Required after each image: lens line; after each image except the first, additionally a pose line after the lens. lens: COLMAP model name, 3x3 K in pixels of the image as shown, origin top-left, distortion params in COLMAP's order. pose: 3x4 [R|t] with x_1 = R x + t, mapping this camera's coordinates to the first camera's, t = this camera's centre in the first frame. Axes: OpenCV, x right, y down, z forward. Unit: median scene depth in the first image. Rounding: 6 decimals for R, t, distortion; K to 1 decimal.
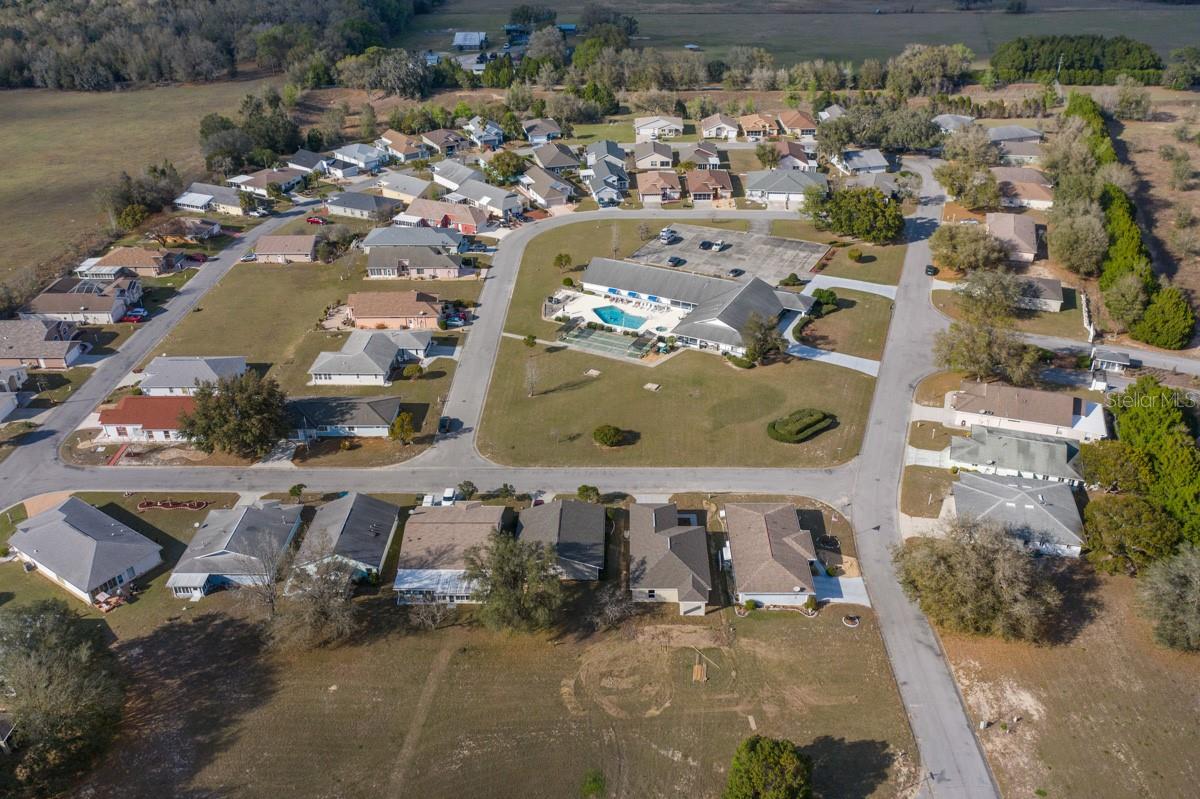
lens RADIAL K [[1045.9, 0, 600.0], [0, 1045.9, 399.5], [0, 0, 1]] dist [-0.005727, 0.018760]
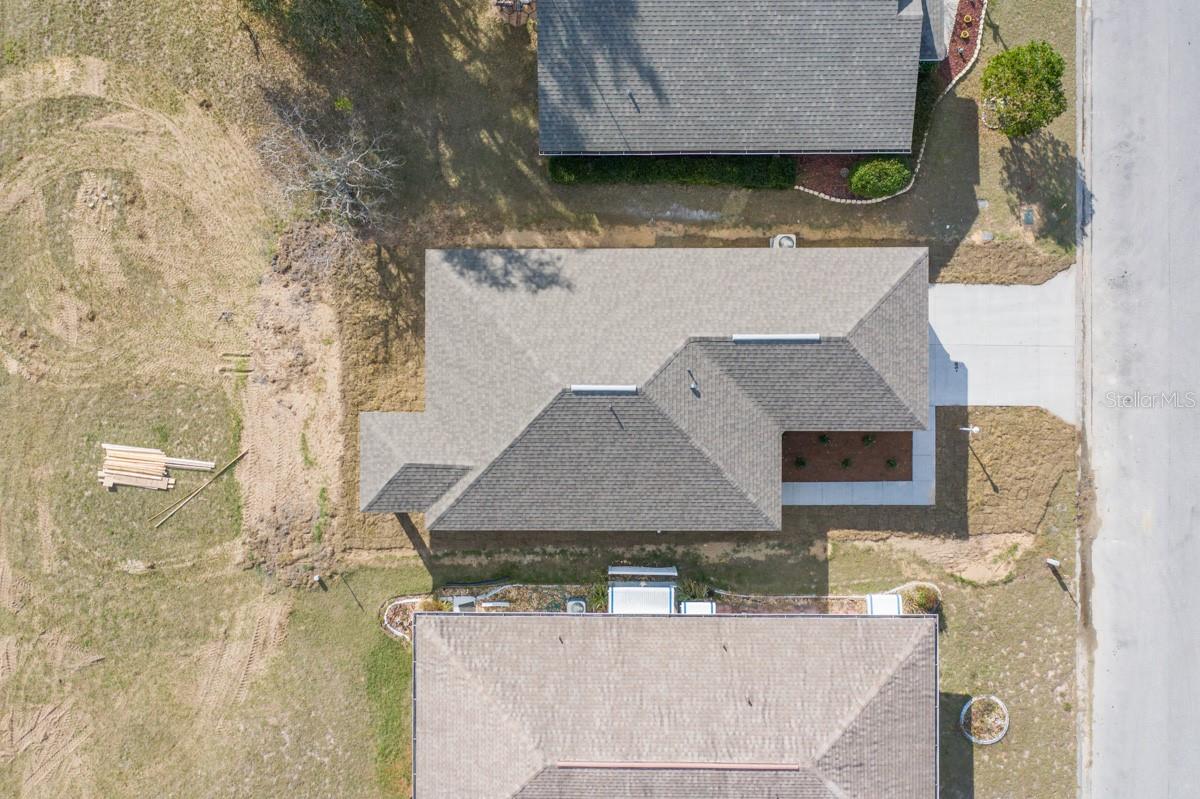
lens RADIAL K [[1045.9, 0, 600.0], [0, 1045.9, 399.5], [0, 0, 1]] dist [-0.005727, 0.018760]
pose [[0.021798, 0.999556, 0.020317, 0.064843], [-0.471204, -0.007652, 0.881991, -0.097961], [0.881755, -0.028800, 0.470828, 0.898384]]
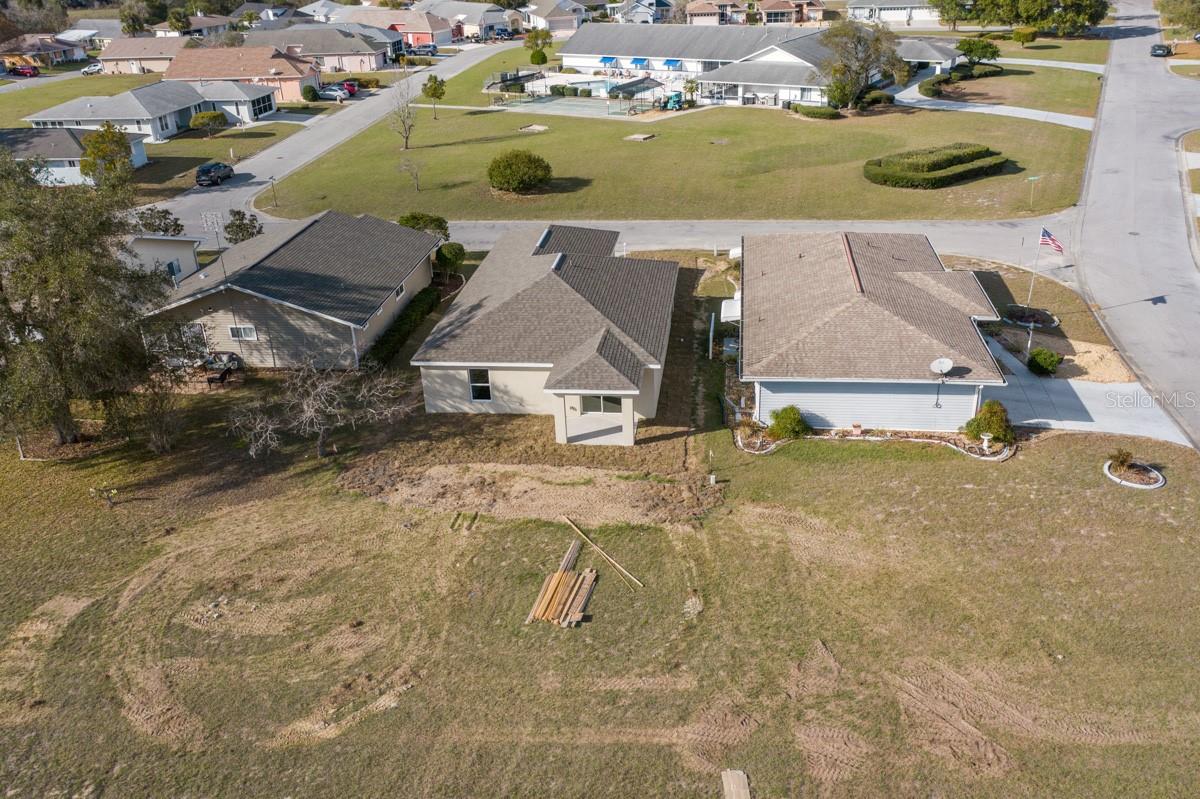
lens RADIAL K [[1045.9, 0, 600.0], [0, 1045.9, 399.5], [0, 0, 1]] dist [-0.005727, 0.018760]
pose [[0.994084, 0.024650, -0.105778, 0.120775], [-0.032878, 0.996507, -0.076760, 0.214097], [0.103516, 0.079783, 0.991423, 0.682395]]
